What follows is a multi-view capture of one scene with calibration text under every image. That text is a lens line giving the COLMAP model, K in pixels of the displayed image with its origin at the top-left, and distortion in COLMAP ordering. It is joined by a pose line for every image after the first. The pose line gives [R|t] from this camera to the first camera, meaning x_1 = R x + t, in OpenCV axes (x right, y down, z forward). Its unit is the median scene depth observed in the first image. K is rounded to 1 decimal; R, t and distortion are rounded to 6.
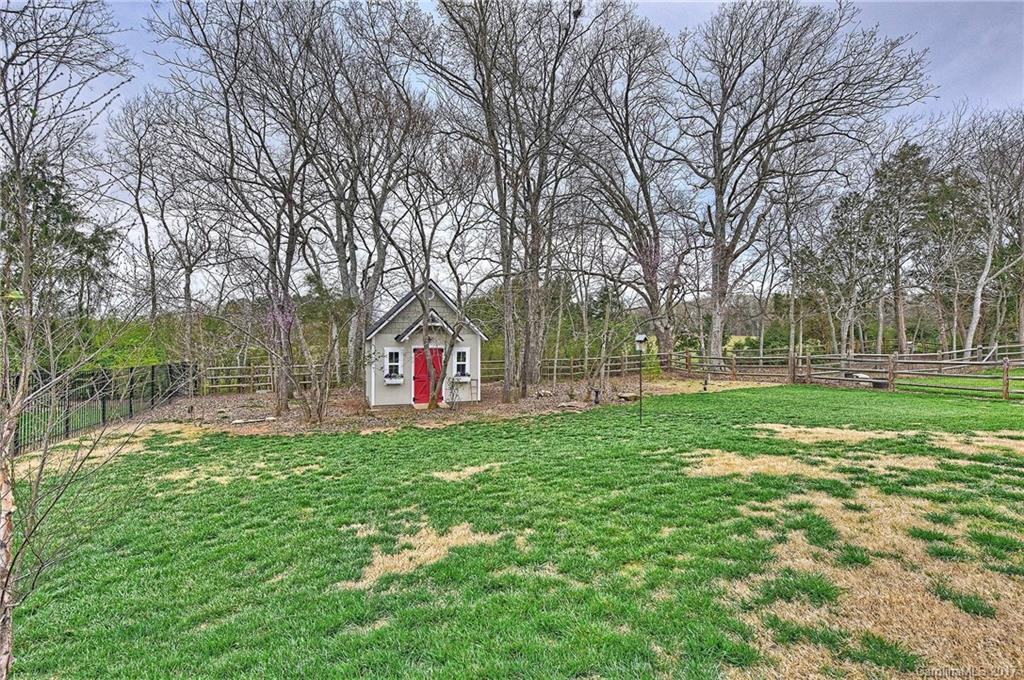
lens RADIAL K [[493.6, 0, 517.3], [0, 493.6, 342.8], [0, 0, 1]] dist [-0.002820, -0.002013]
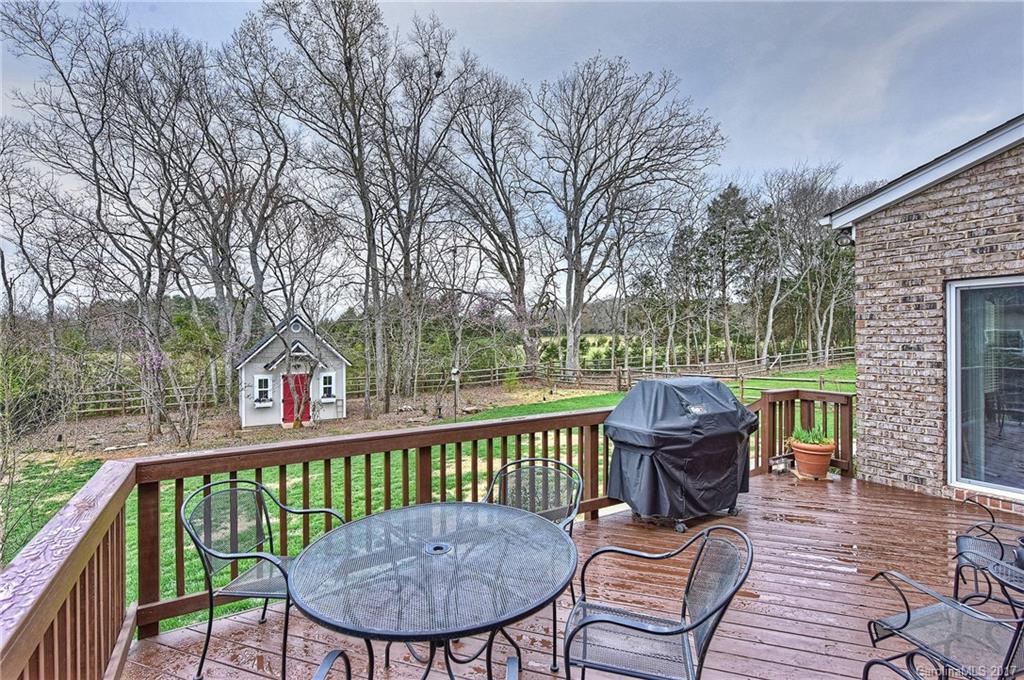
lens RADIAL K [[493.6, 0, 517.3], [0, 493.6, 342.8], [0, 0, 1]] dist [-0.002820, -0.002013]
pose [[0.983386, -0.012555, 0.181093, 0.114145], [0.012878, 0.999917, -0.000606, -0.053067], [-0.181071, 0.002928, 0.983466, -0.212629]]
